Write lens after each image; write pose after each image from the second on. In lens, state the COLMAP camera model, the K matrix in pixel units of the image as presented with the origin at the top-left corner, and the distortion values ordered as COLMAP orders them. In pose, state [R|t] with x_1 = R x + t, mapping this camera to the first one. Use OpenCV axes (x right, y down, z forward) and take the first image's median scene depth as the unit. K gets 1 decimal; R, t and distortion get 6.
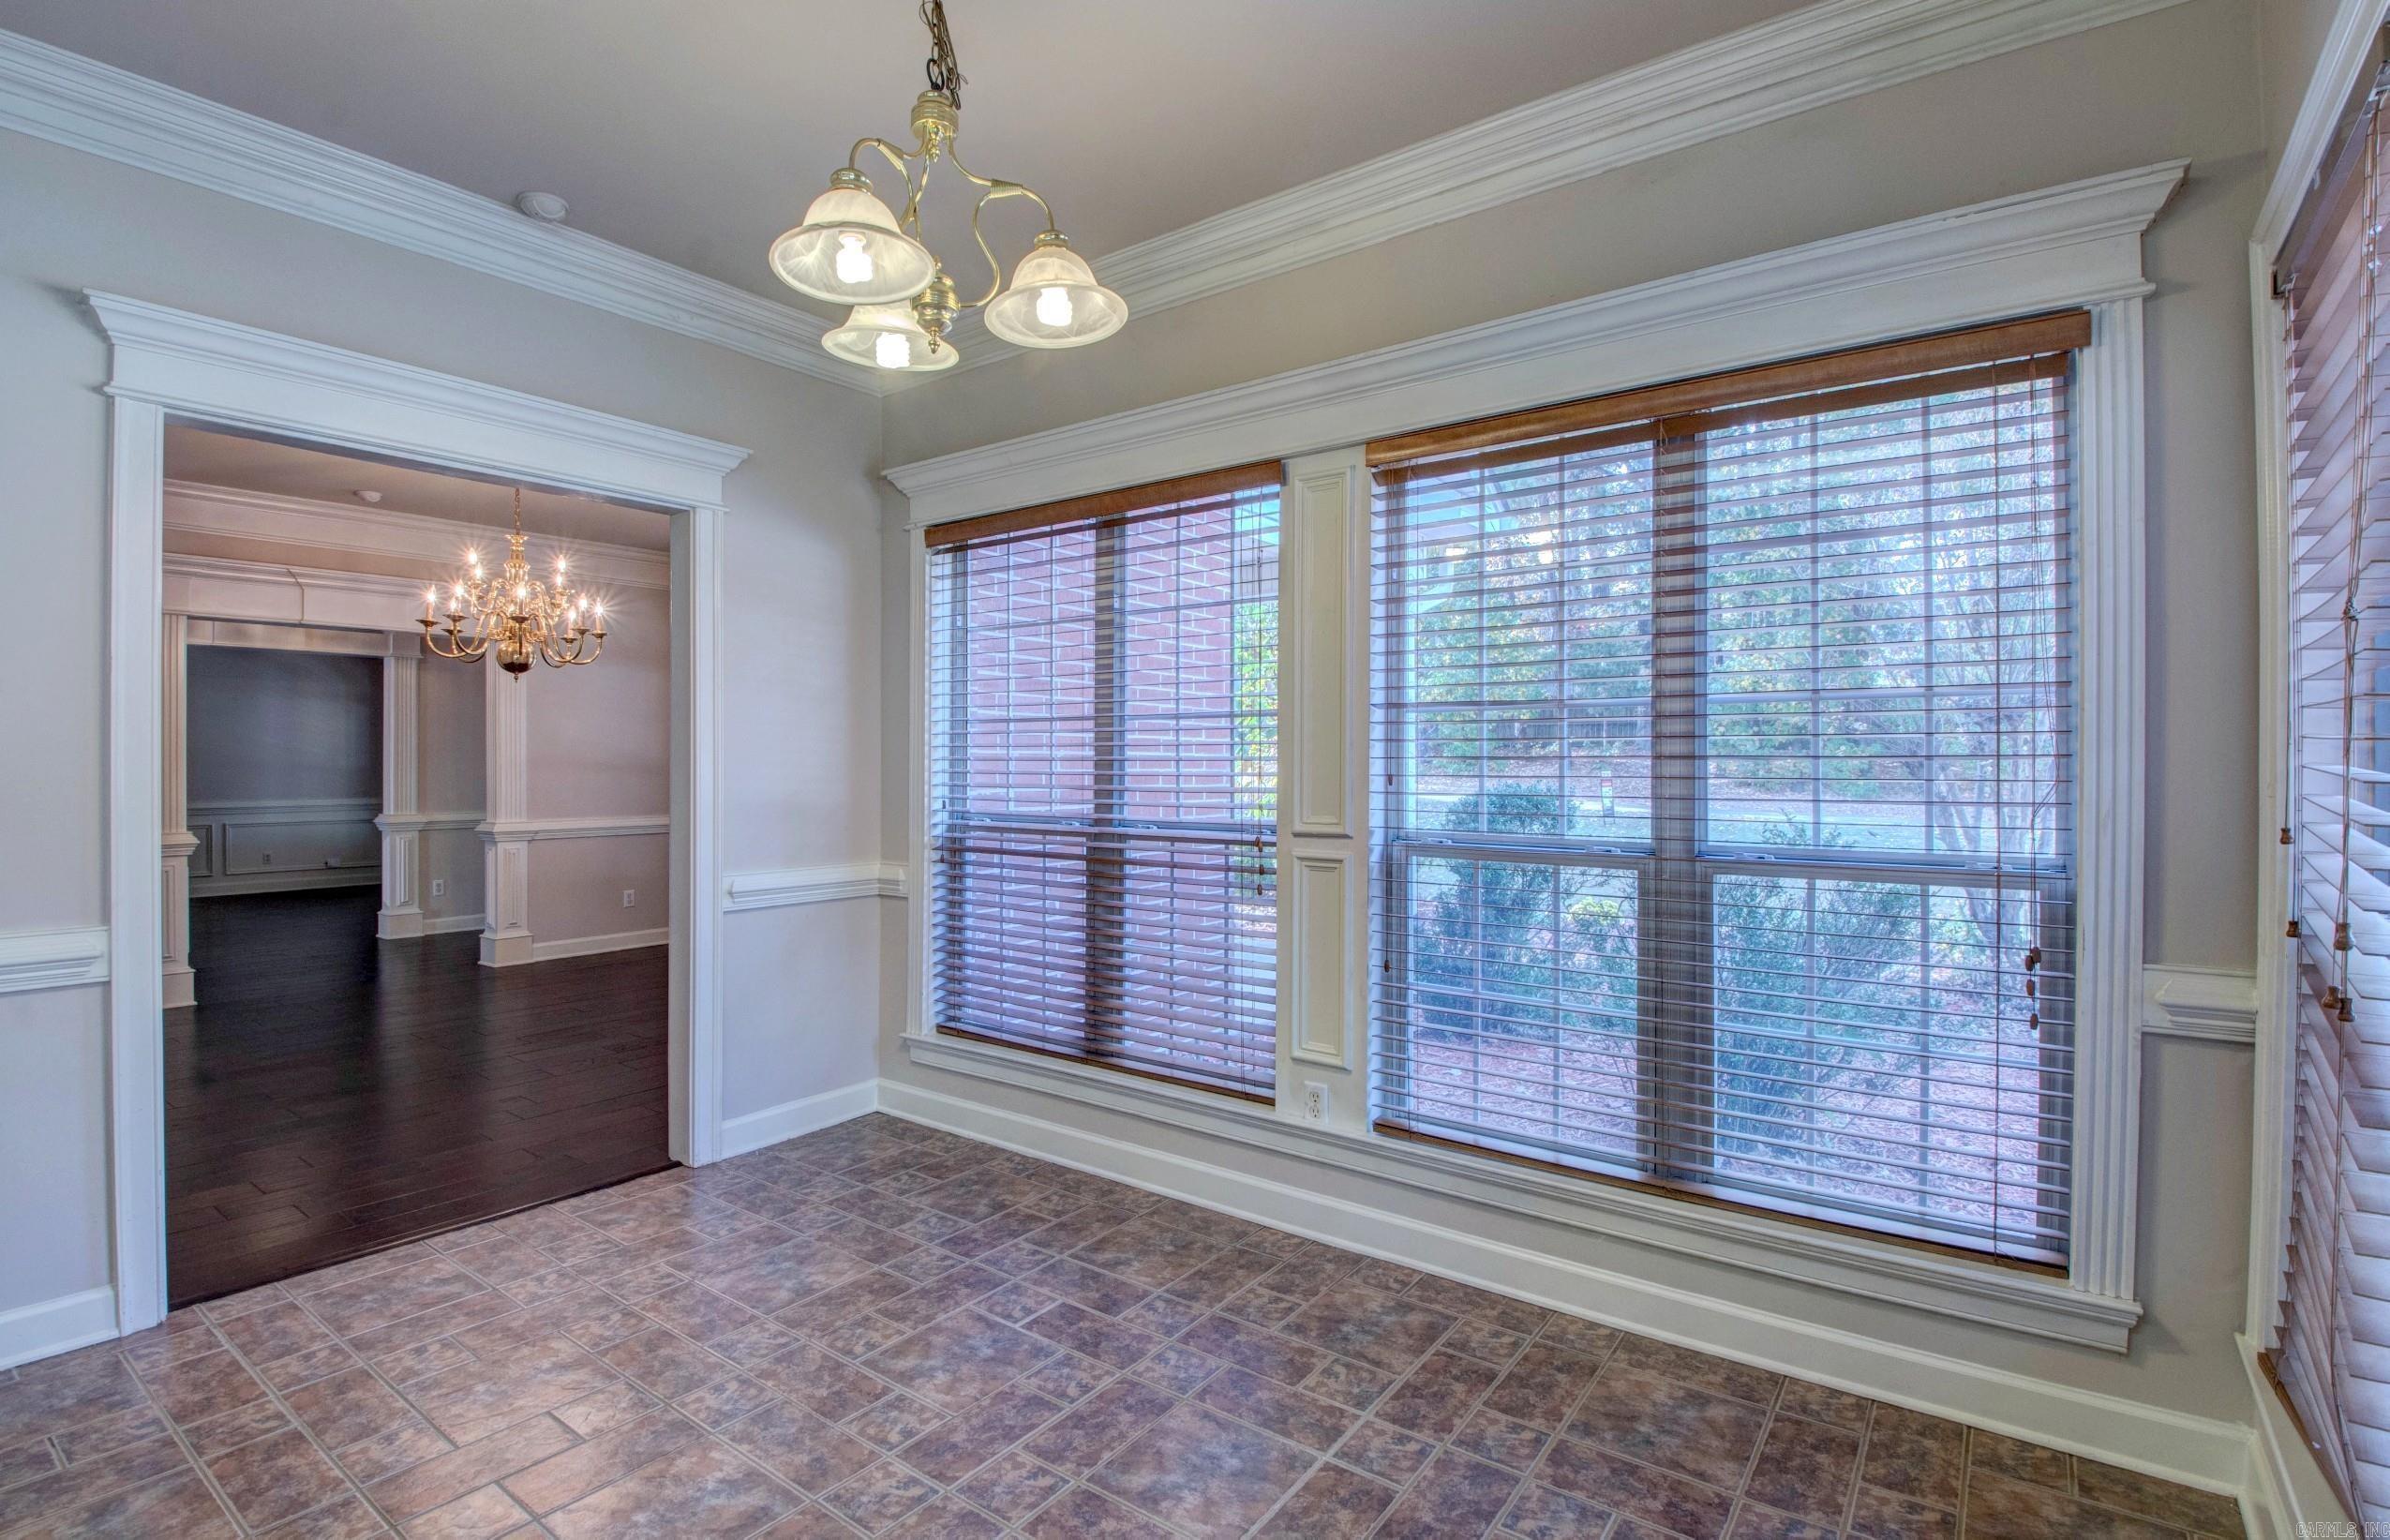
lens RADIAL K [[1107.0, 0, 1140.0], [0, 1107.0, 762.7], [0, 0, 1]] dist [-0.000162, -0.020253]
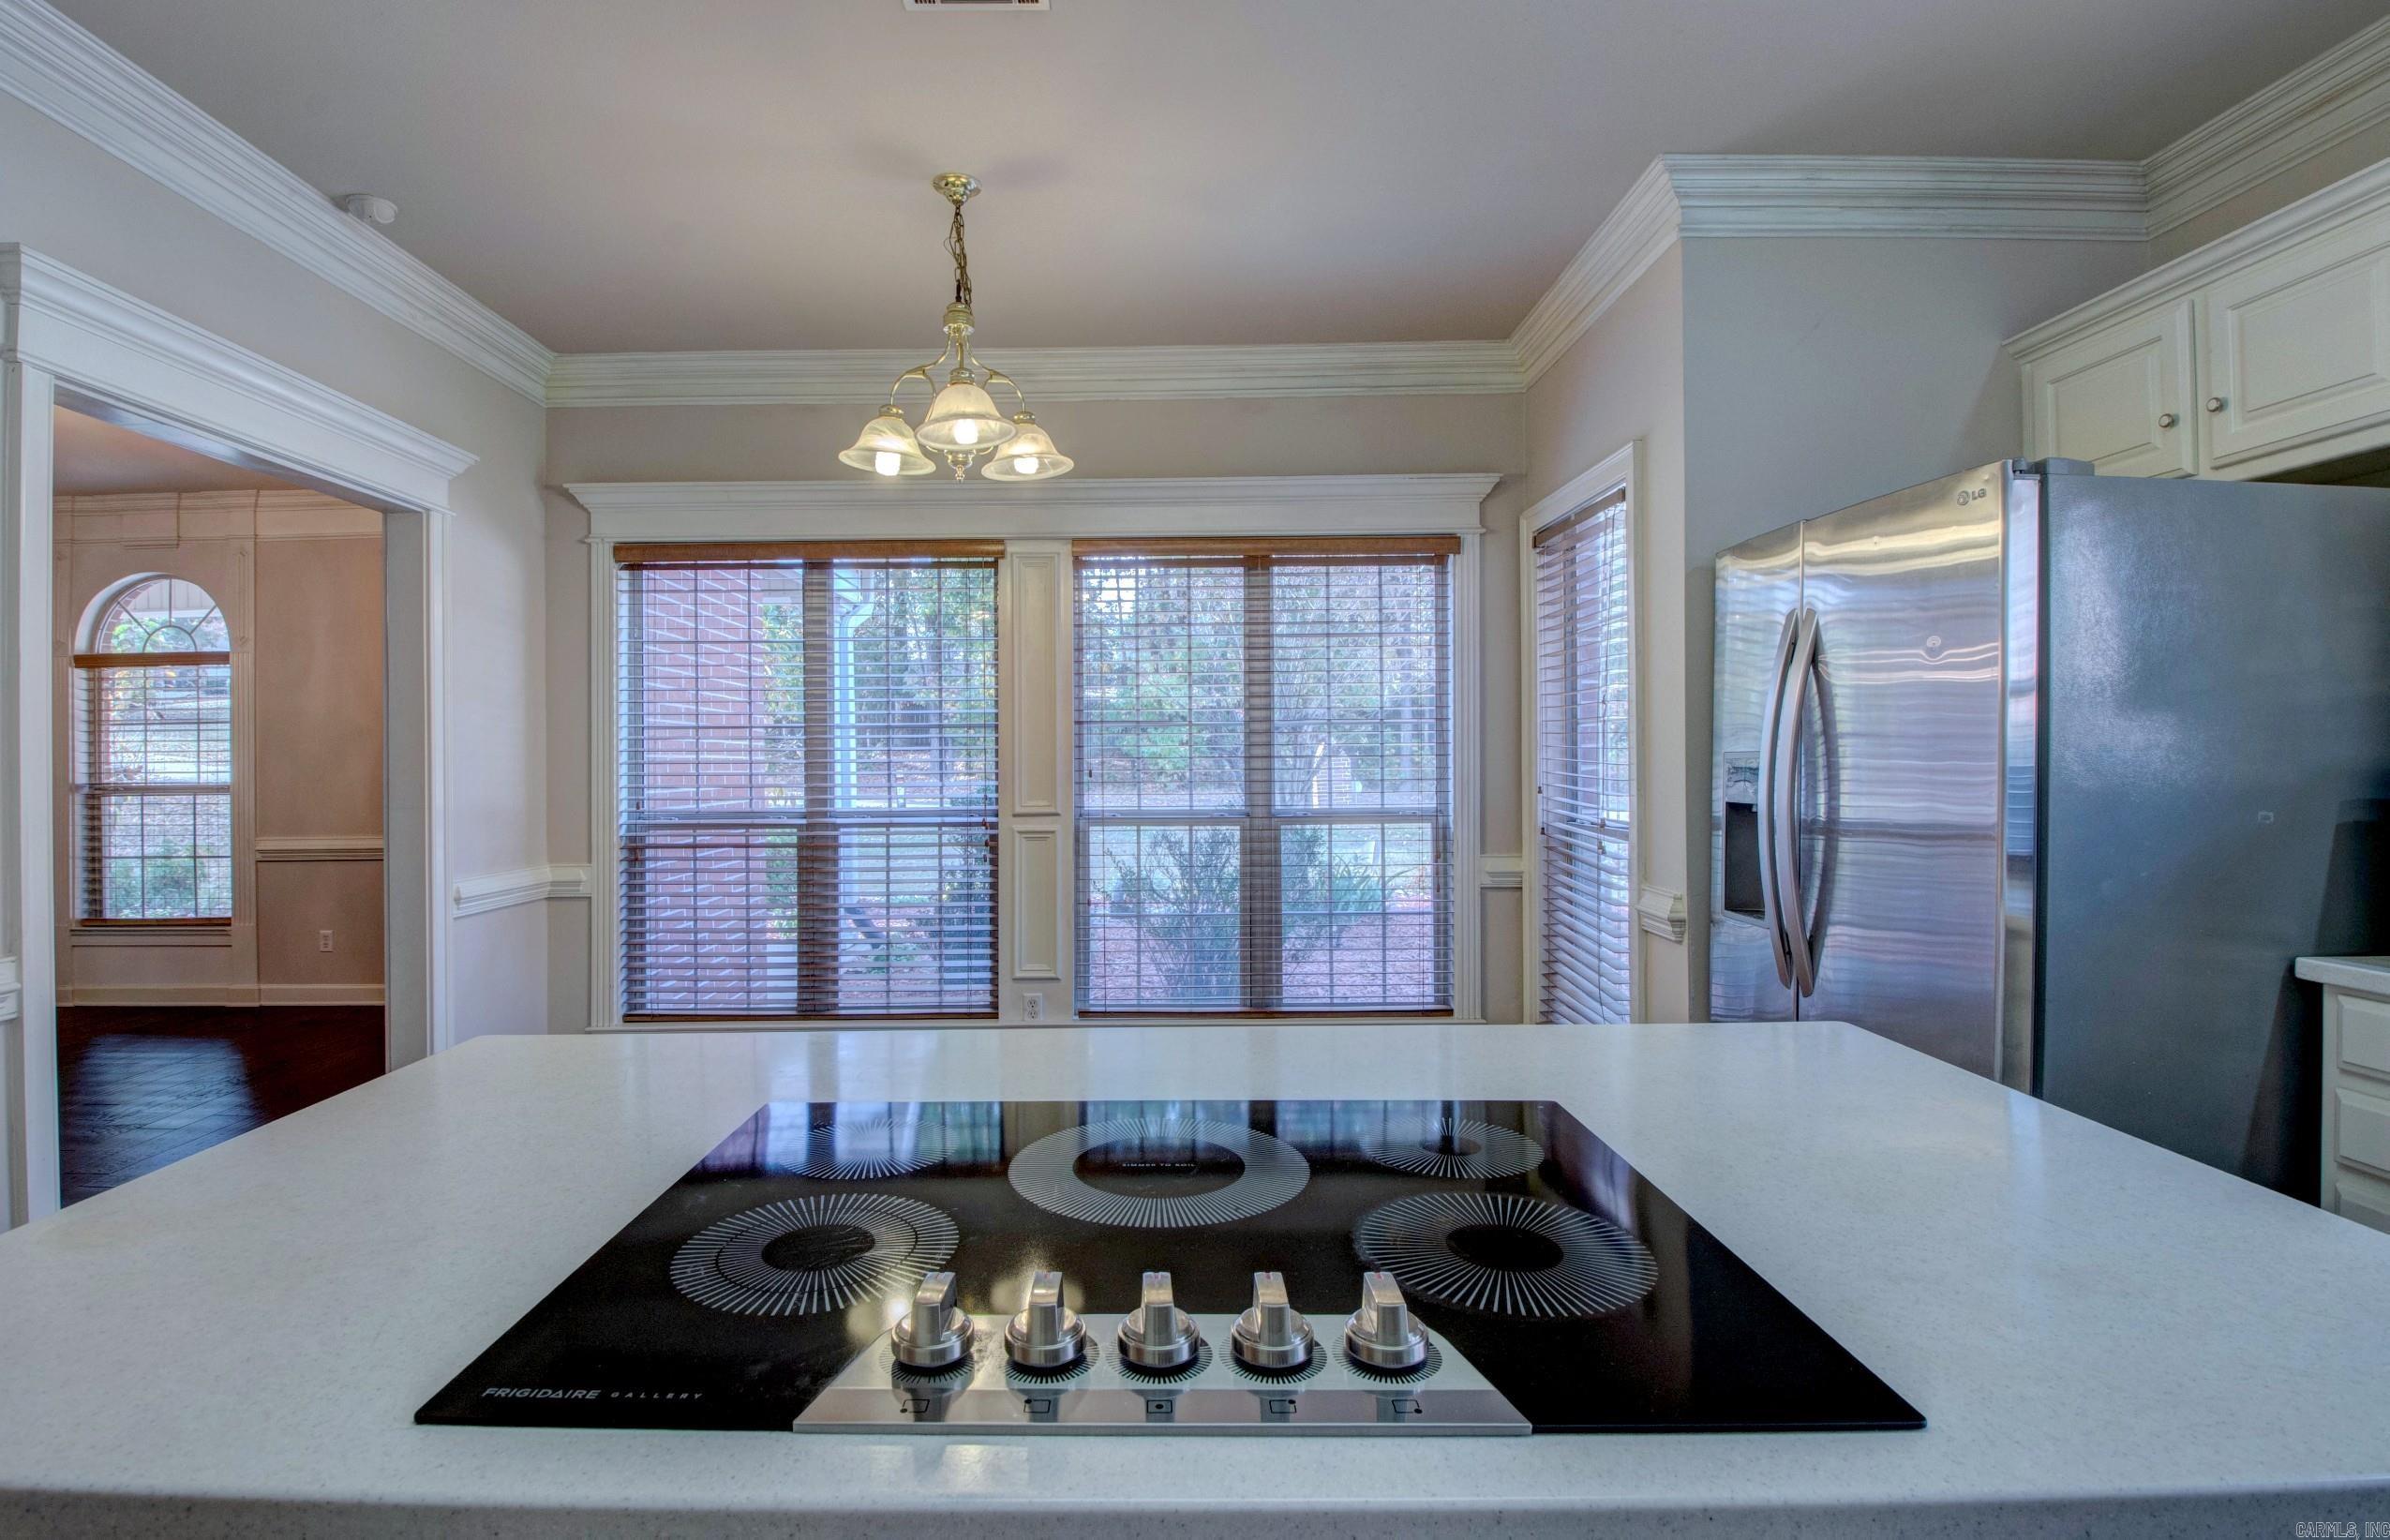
lens RADIAL K [[1176.3, 0, 1129.6], [0, 1176.3, 767.3], [0, 0, 1]] dist [0.019105, -0.024719]
pose [[0.797016, -0.009453, 0.603885, -0.642963], [0.010014, 0.999947, 0.002436, 0.003558], [-0.603876, 0.004105, 0.797068, -0.259739]]
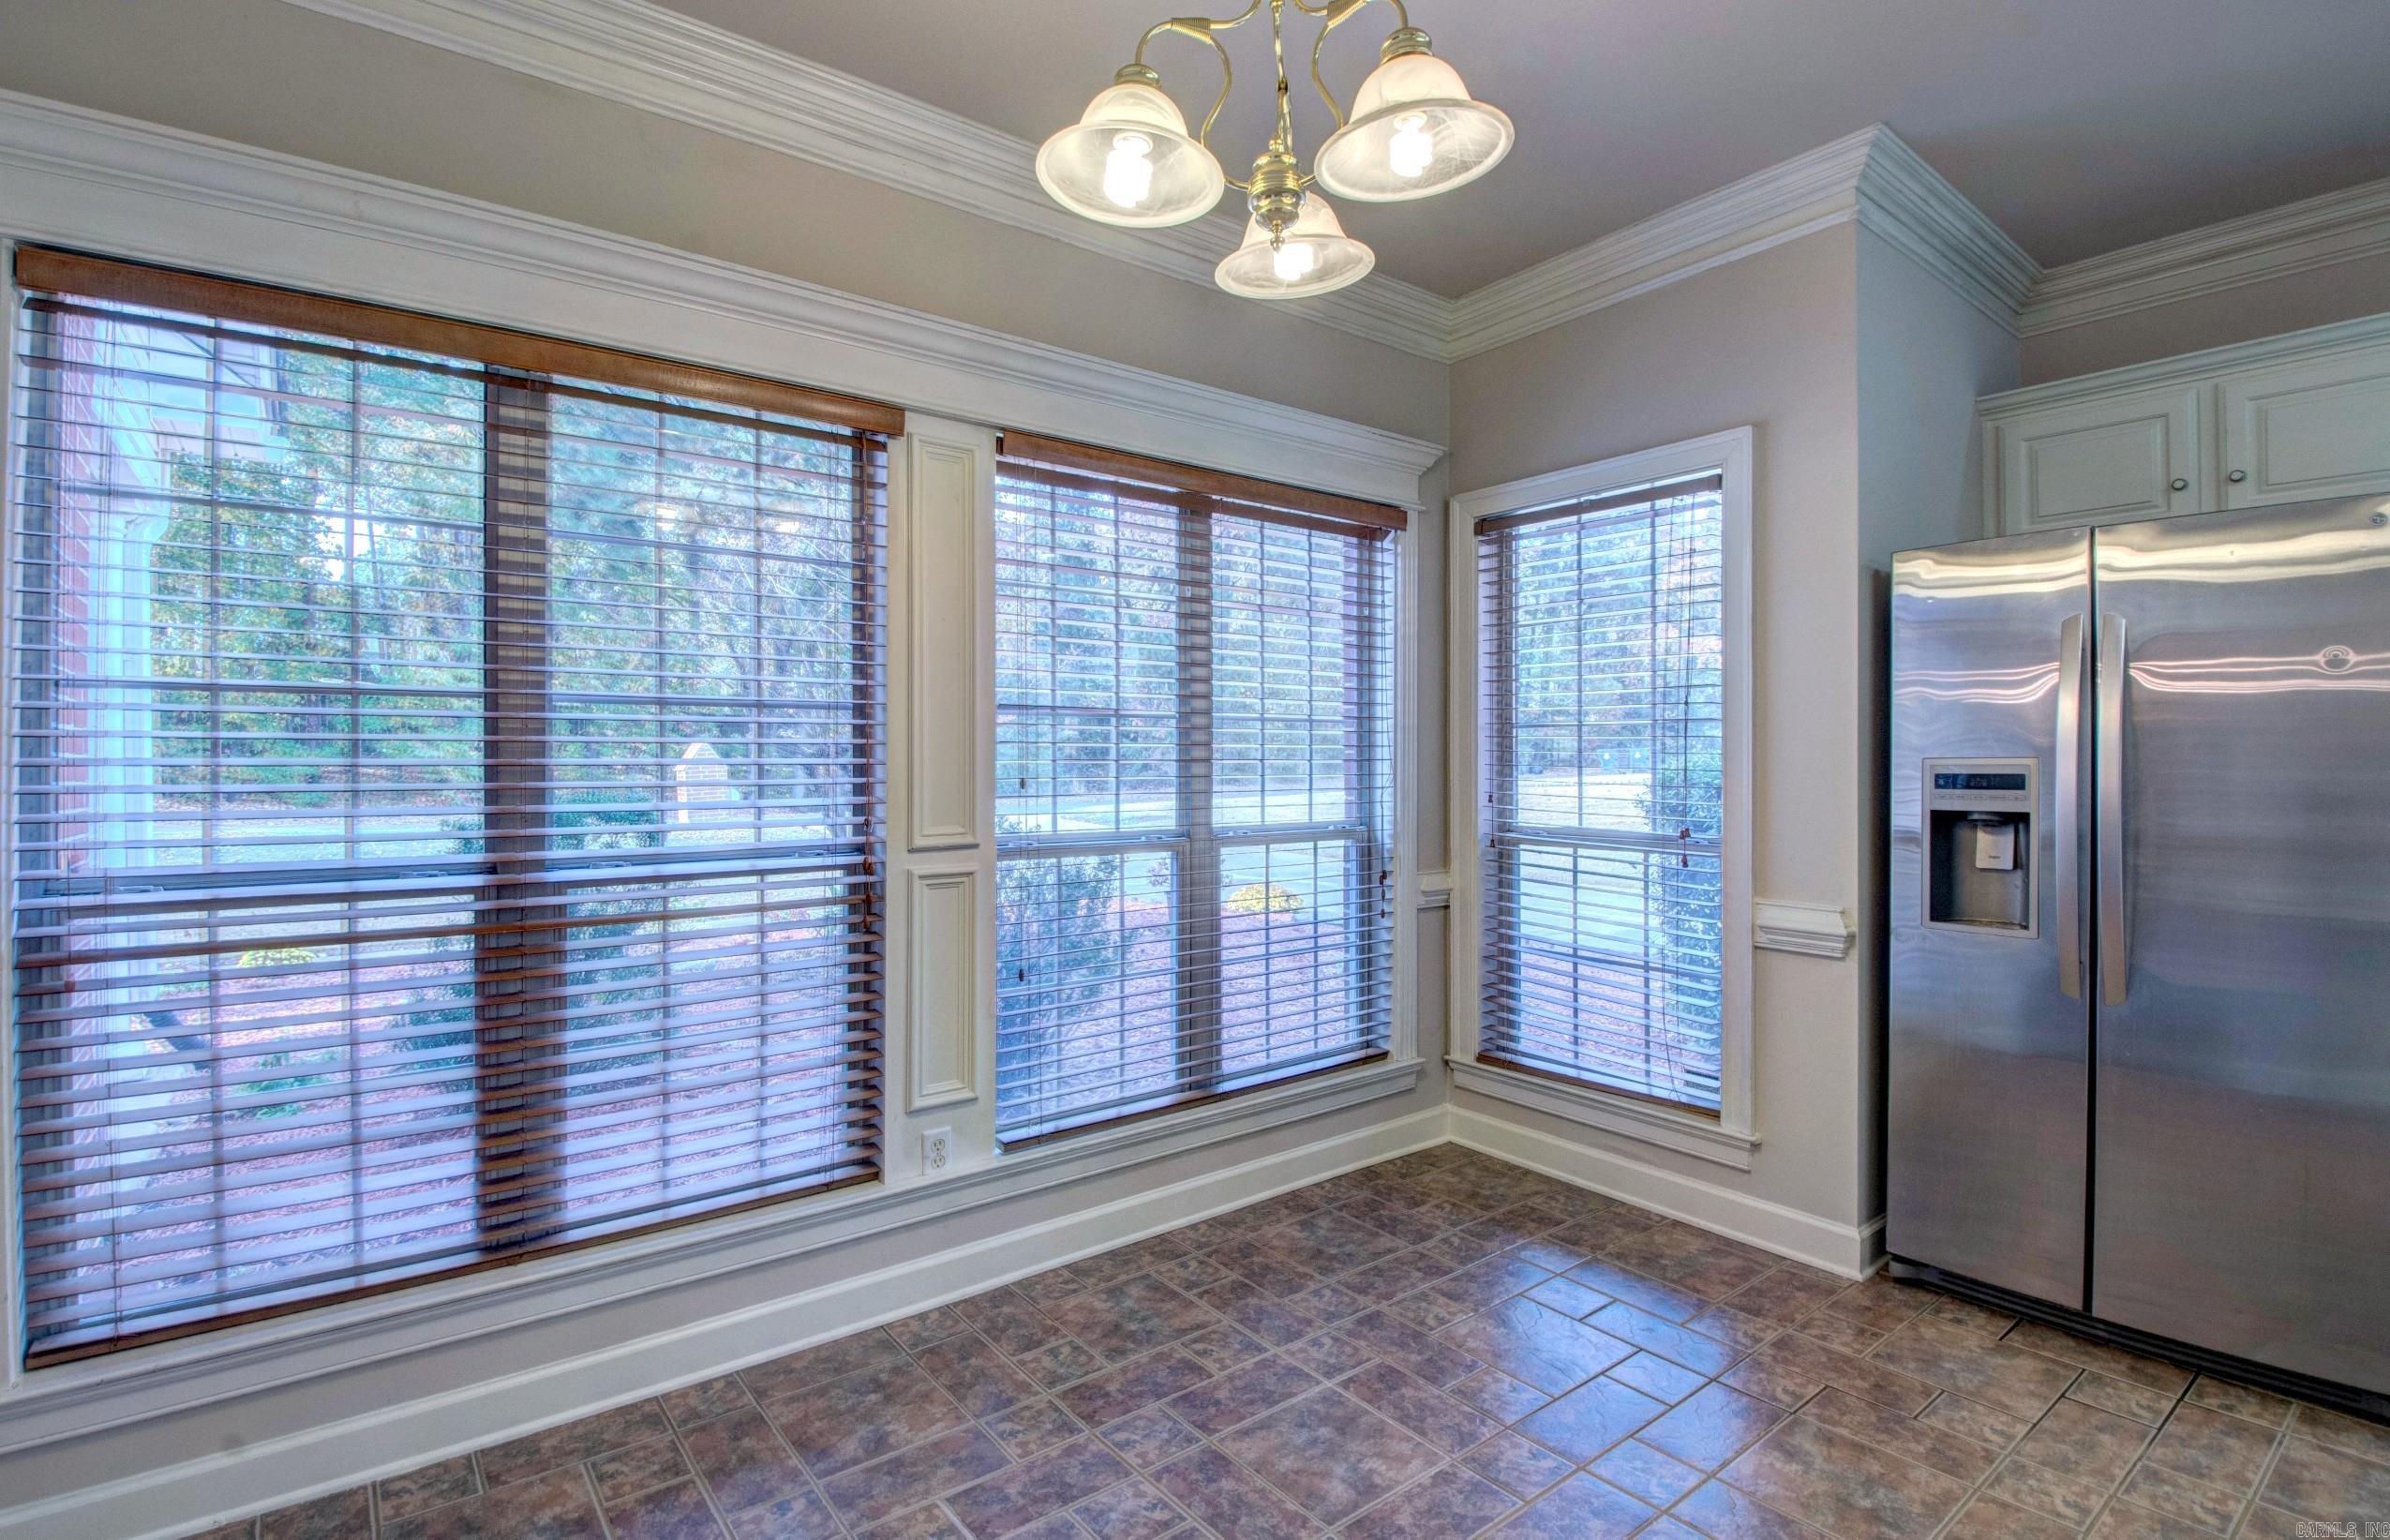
lens RADIAL K [[1125.2, 0, 1210.4], [0, 1125.2, 767.9], [0, 0, 1]] dist [0.009323, -0.020236]
pose [[0.239095, -0.006459, 0.970975, -0.669119], [0.005324, 0.999972, 0.005340, -0.002652], [-0.970982, 0.003892, 0.239122, 0.578703]]
